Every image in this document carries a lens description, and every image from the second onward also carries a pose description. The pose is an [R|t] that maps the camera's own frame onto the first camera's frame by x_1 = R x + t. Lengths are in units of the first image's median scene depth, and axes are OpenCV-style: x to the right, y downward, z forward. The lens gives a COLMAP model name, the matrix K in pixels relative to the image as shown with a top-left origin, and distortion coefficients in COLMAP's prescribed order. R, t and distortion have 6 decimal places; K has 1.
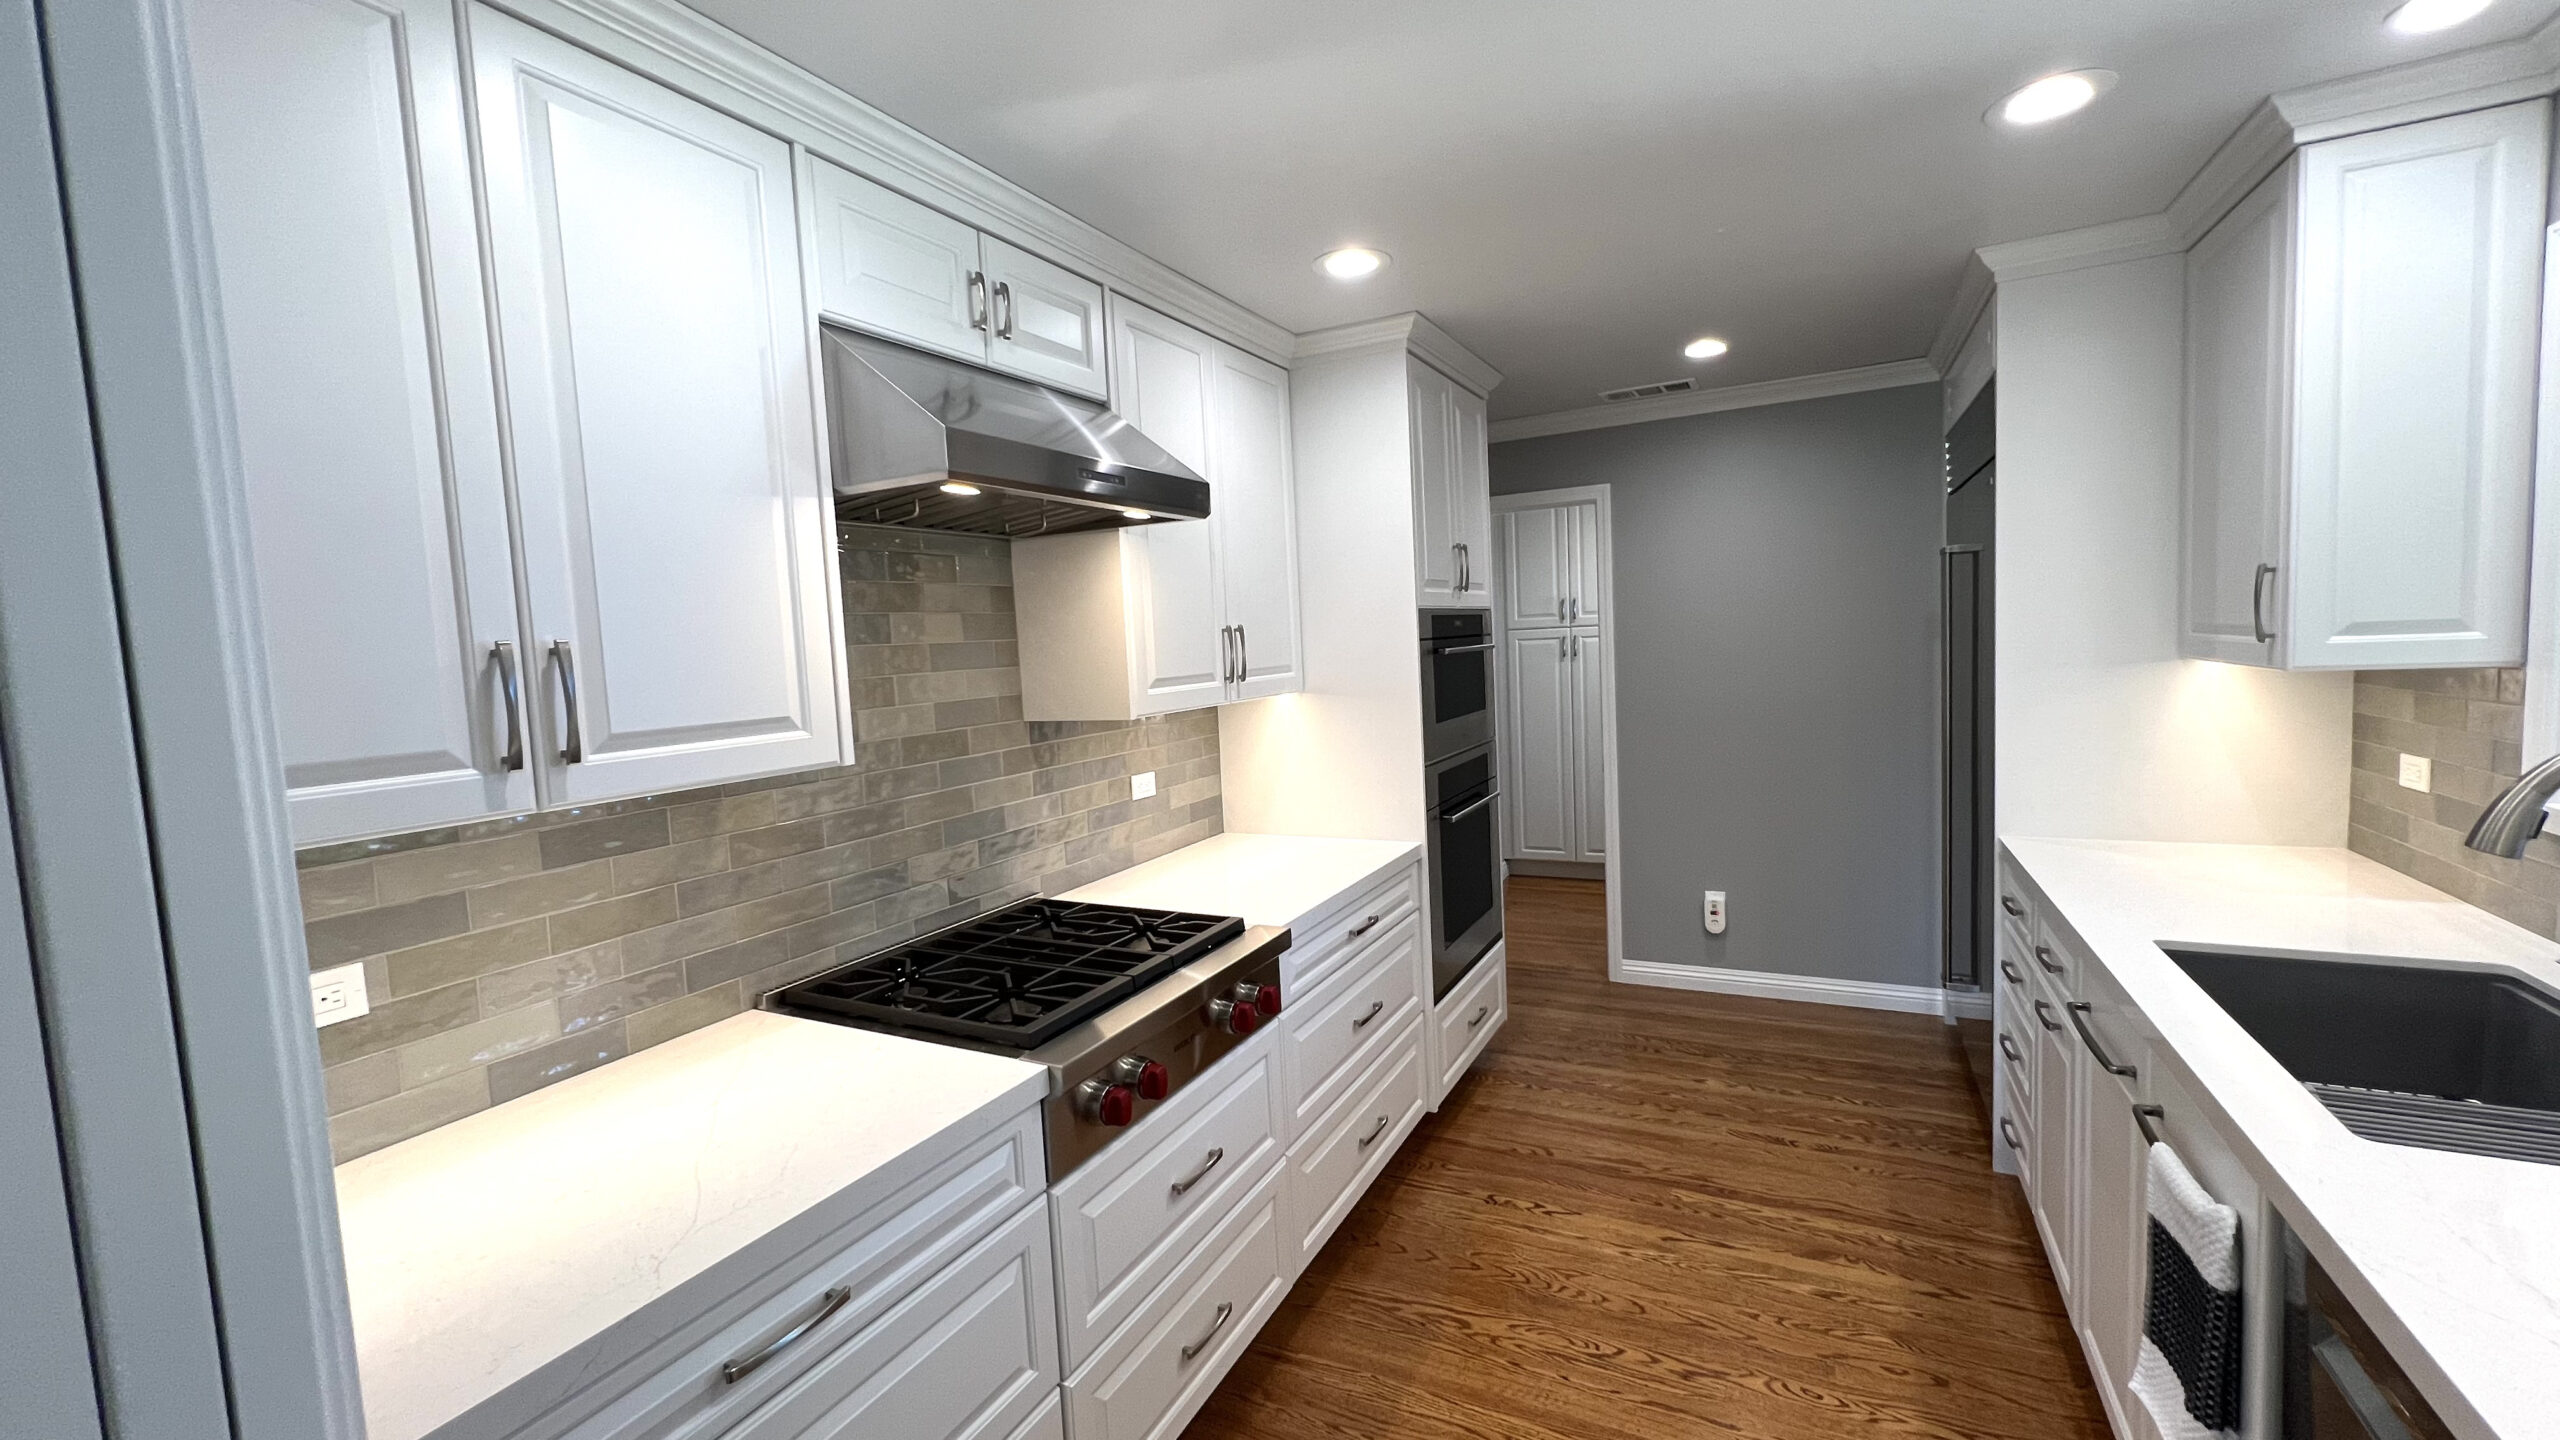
lens RADIAL K [[1024.7, 0, 1275.1], [0, 1024.7, 718.3], [0, 0, 1]] dist [-0.001174, 0.000706]
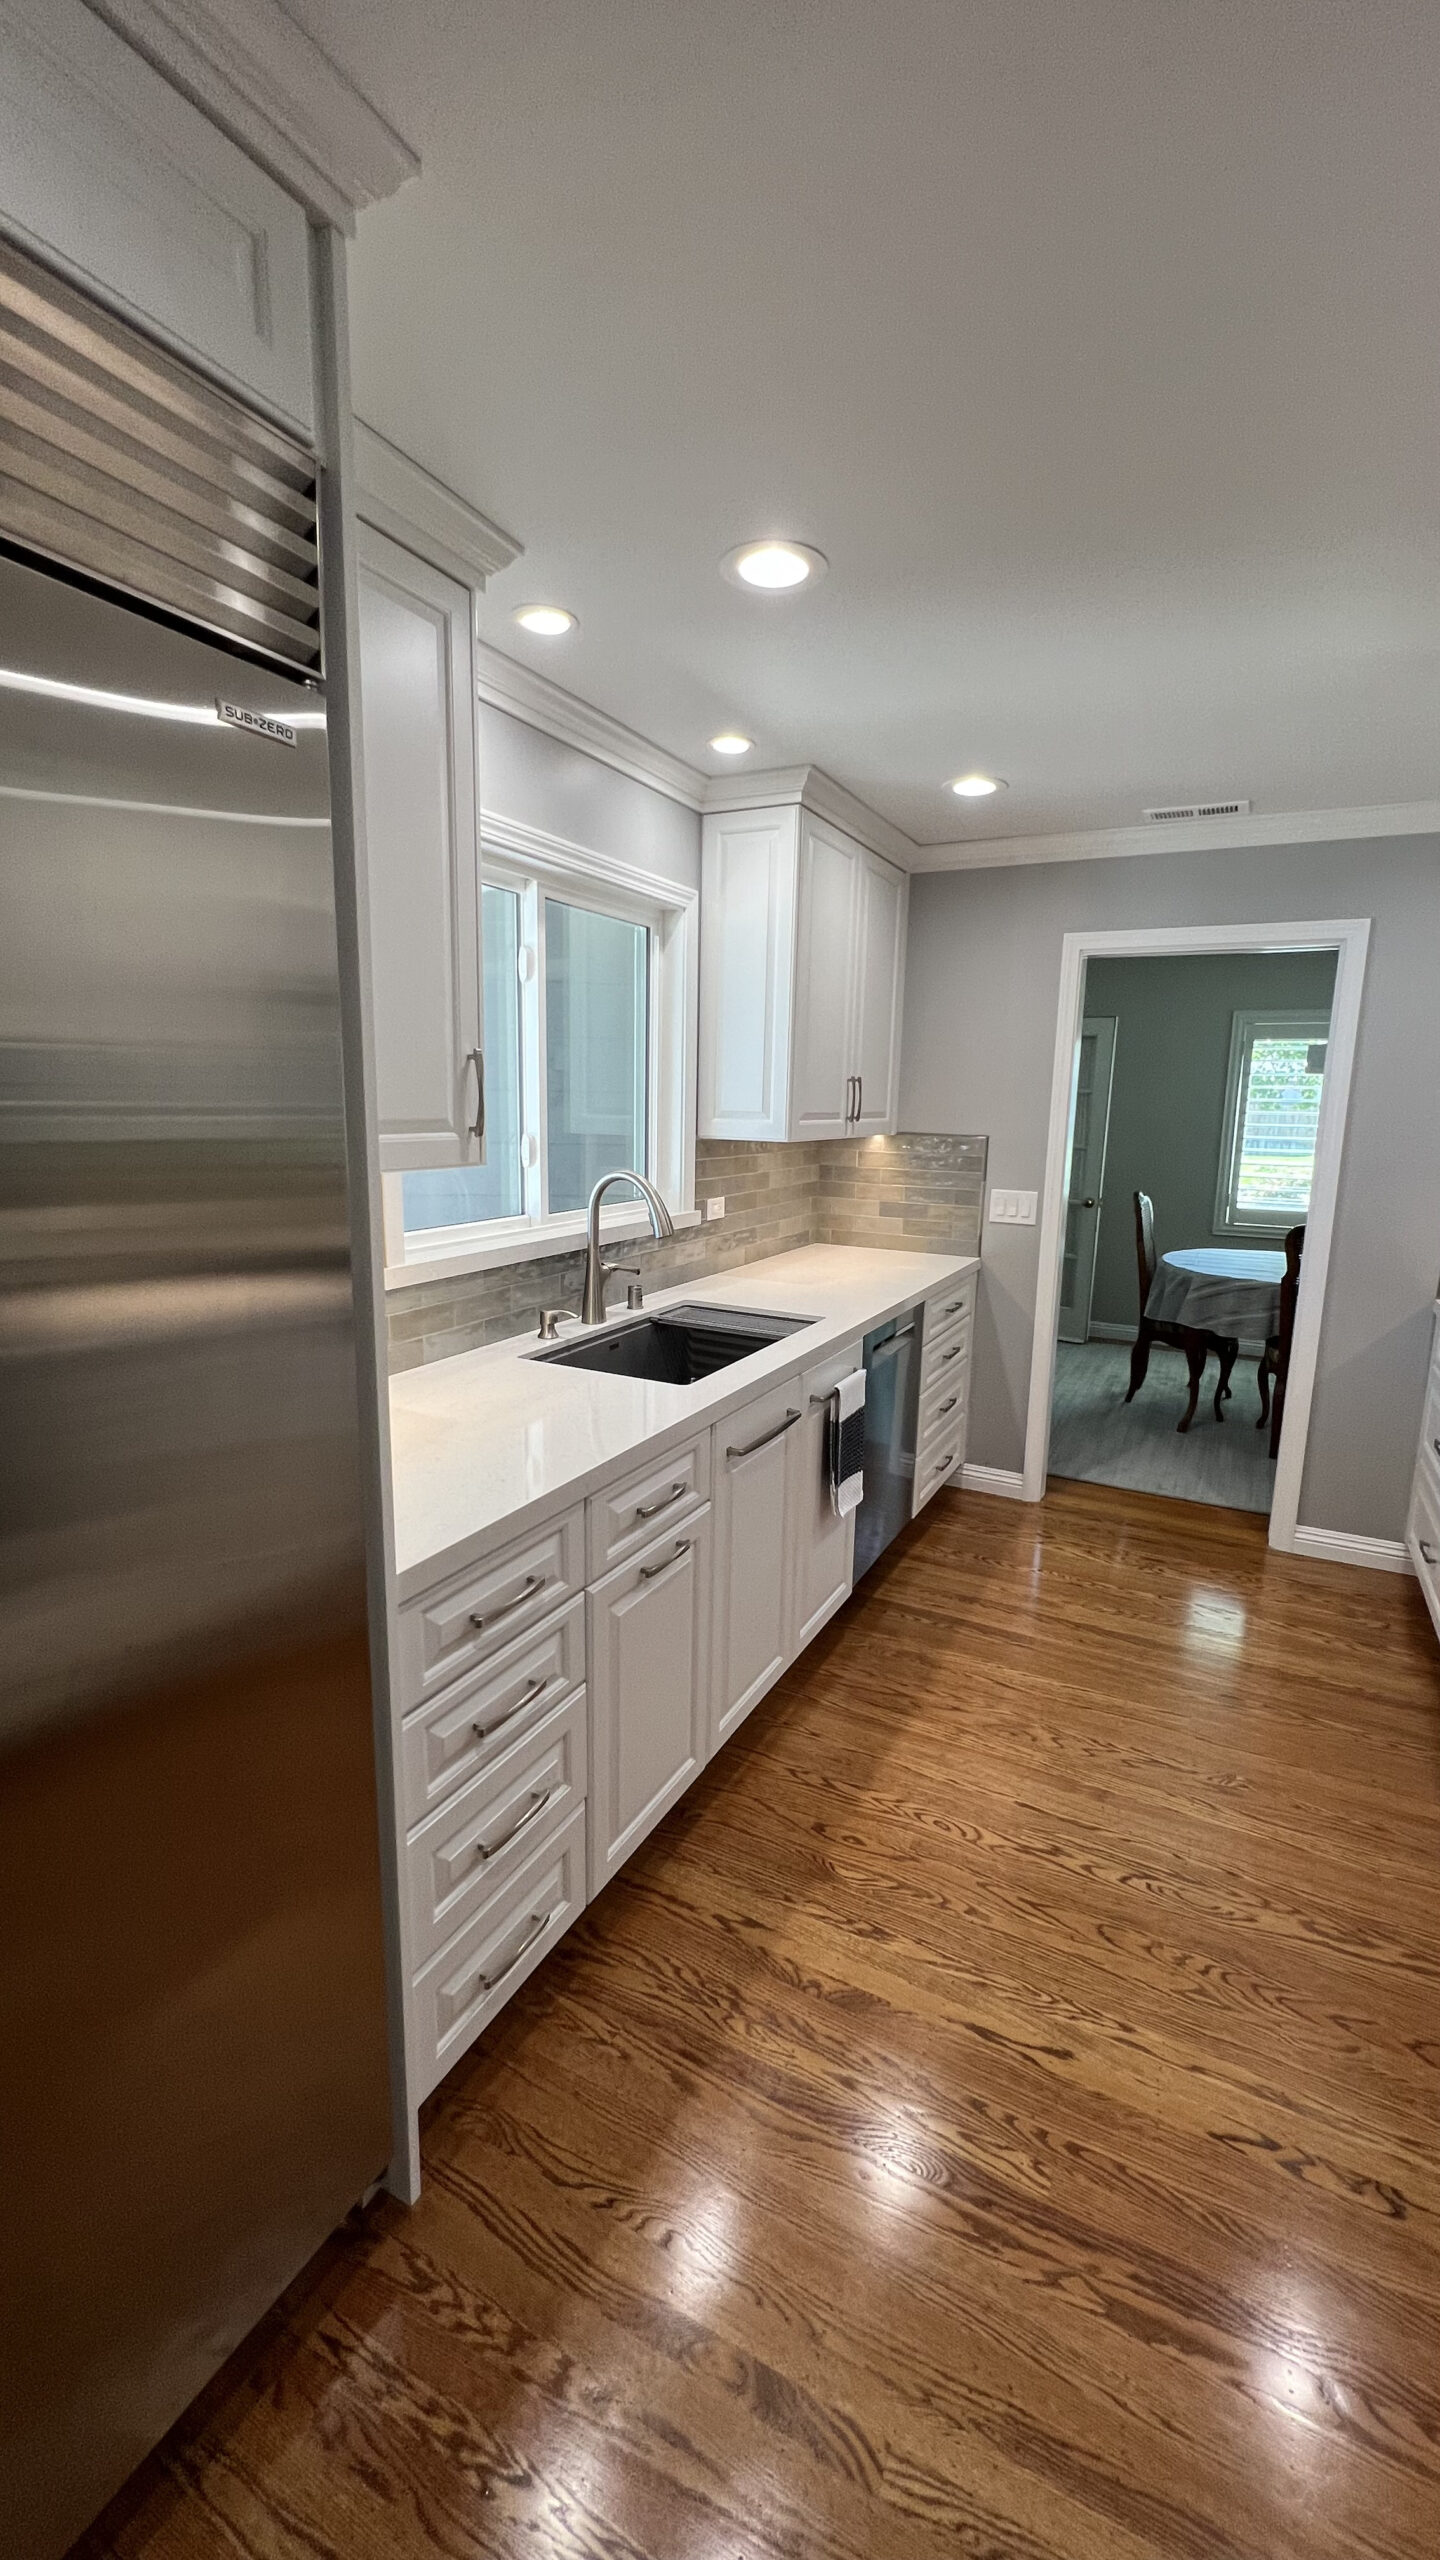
lens RADIAL K [[1028.3, 0, 722.3], [0, 1028.3, 1276.4], [0, 0, 1]] dist [-0.001406, 0.000952]
pose [[-0.999571, 0.029187, 0.002591, 0.604923], [0.028905, 0.967707, 0.250413, -0.143467], [0.004801, 0.250381, -0.968136, 1.562513]]
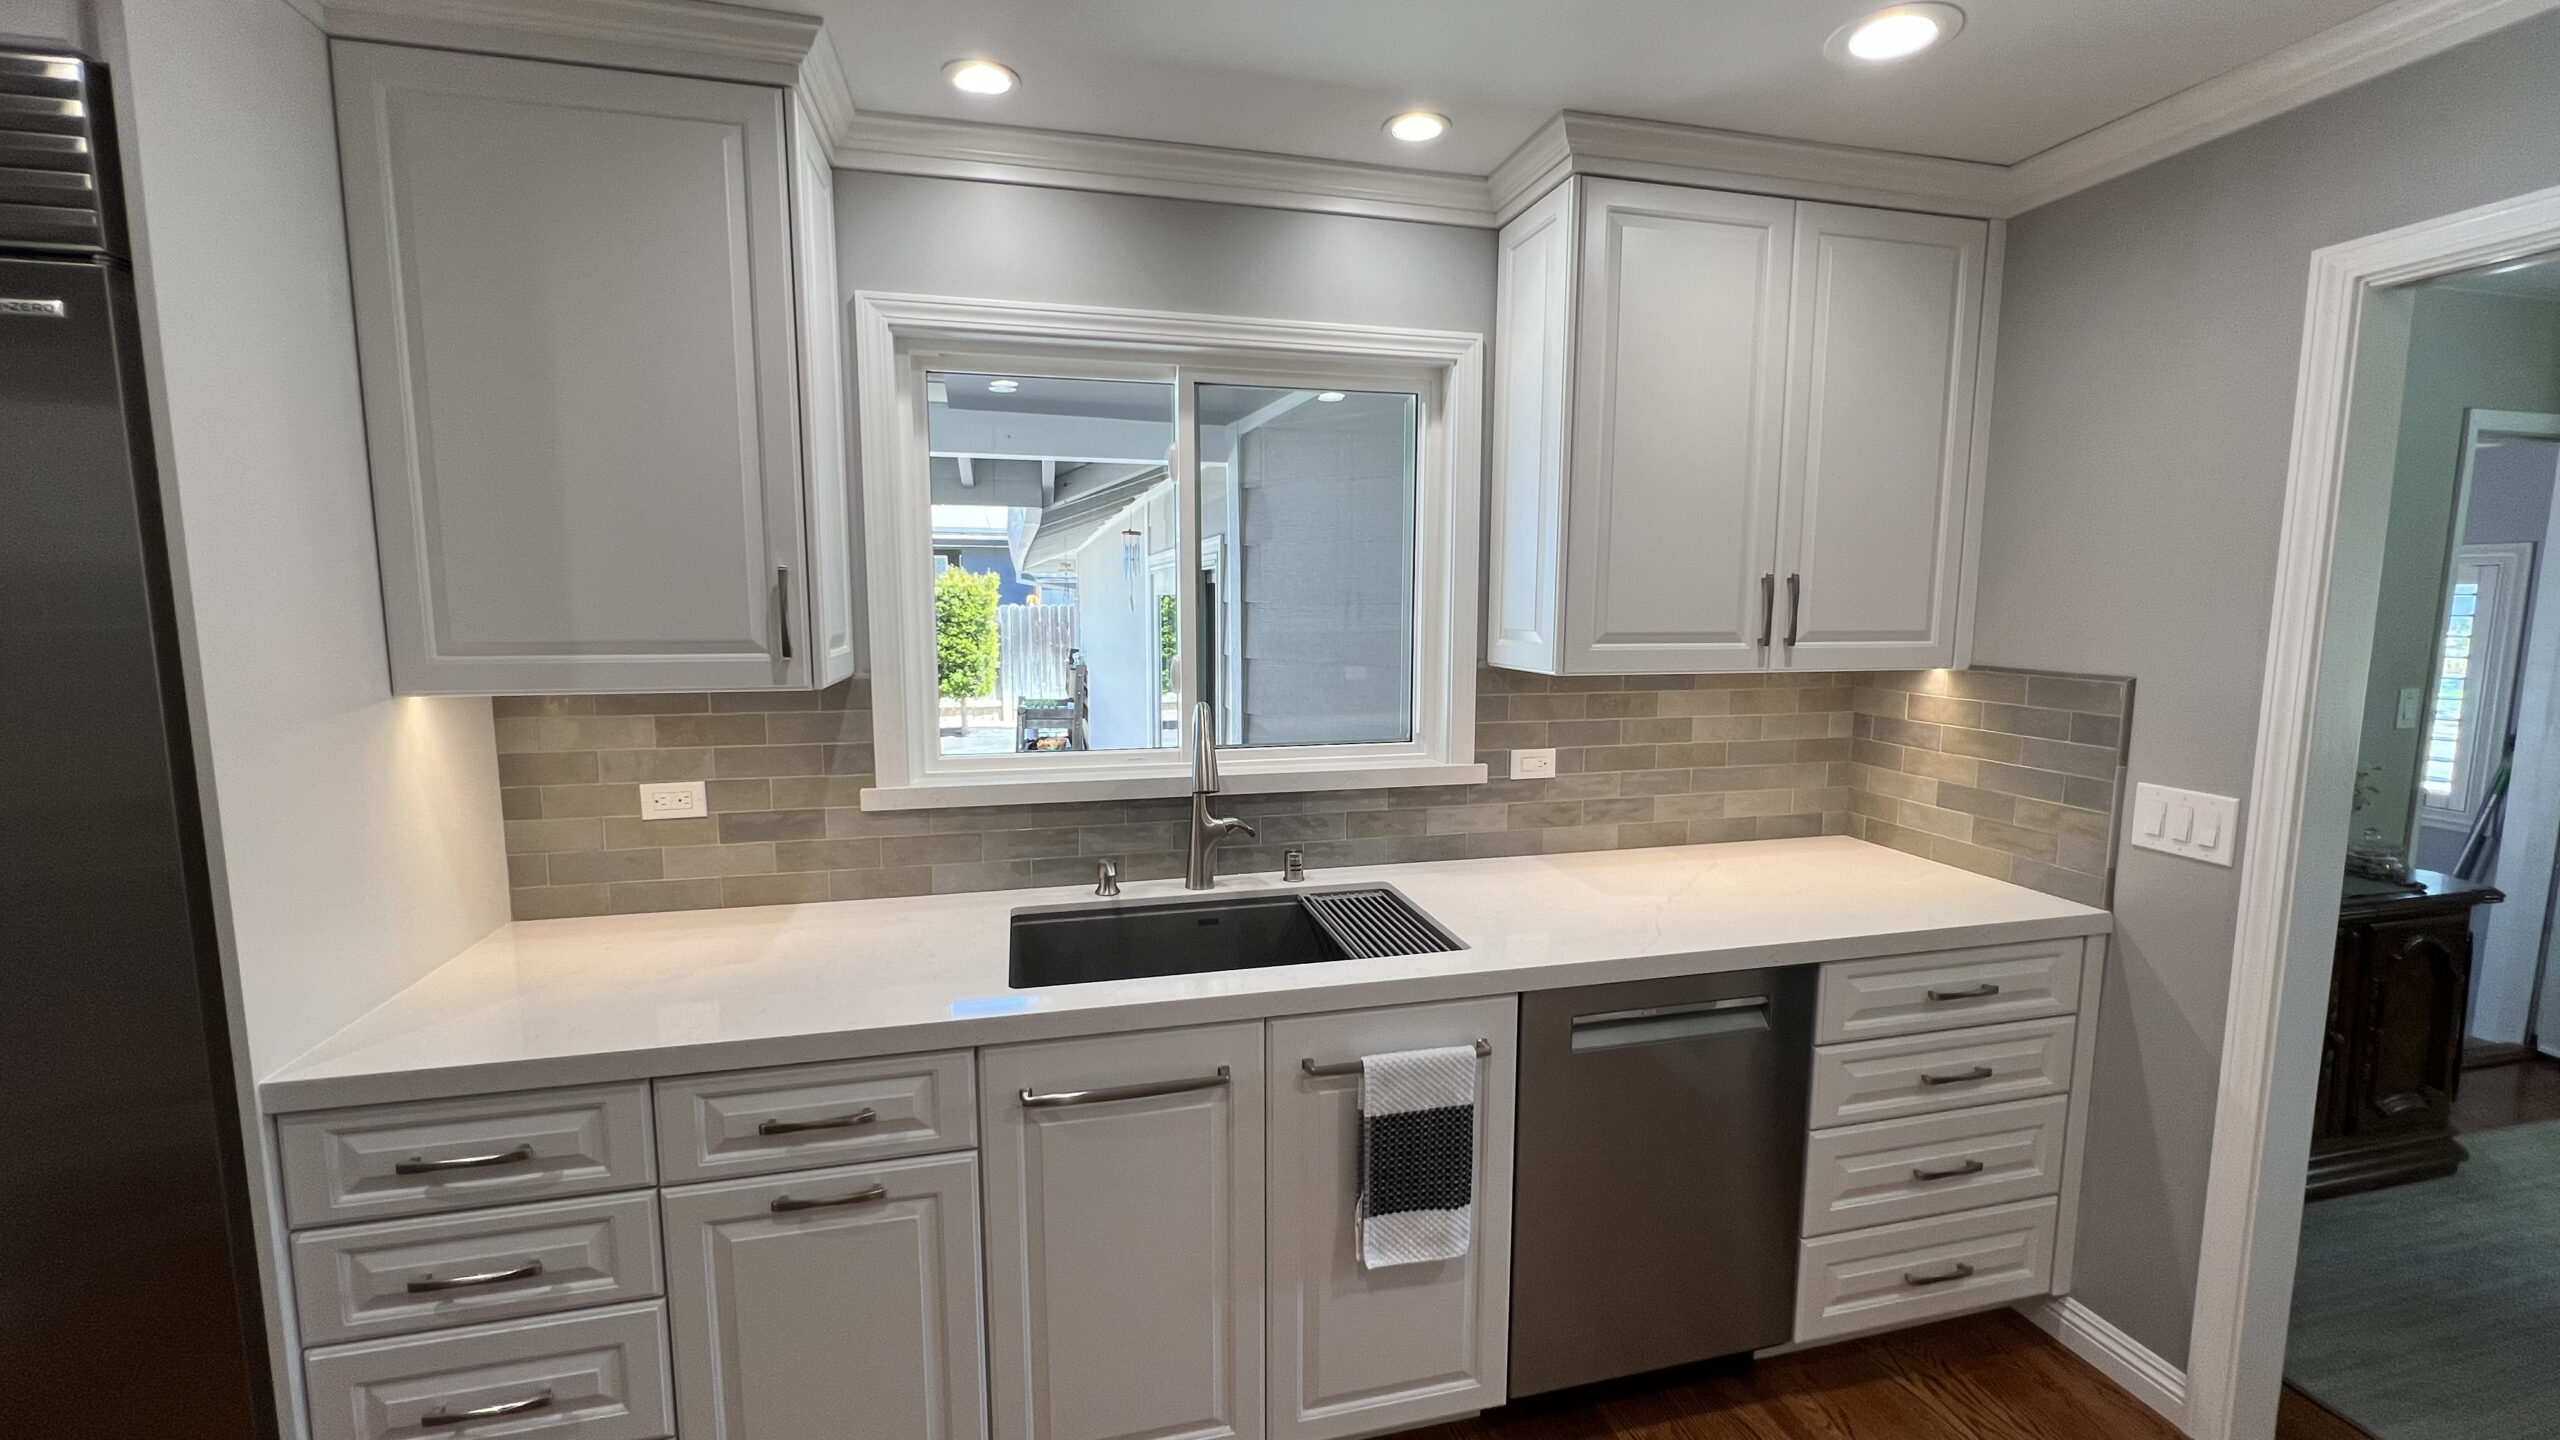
lens RADIAL K [[1027.4, 0, 1277.0], [0, 1027.4, 717.8], [0, 0, 1]] dist [-0.001324, 0.000284]
pose [[-0.660943, -0.038447, 0.749450, 0.039926], [0.090009, 0.987416, 0.130033, -0.080698], [-0.745018, 0.153402, -0.649165, 1.020999]]
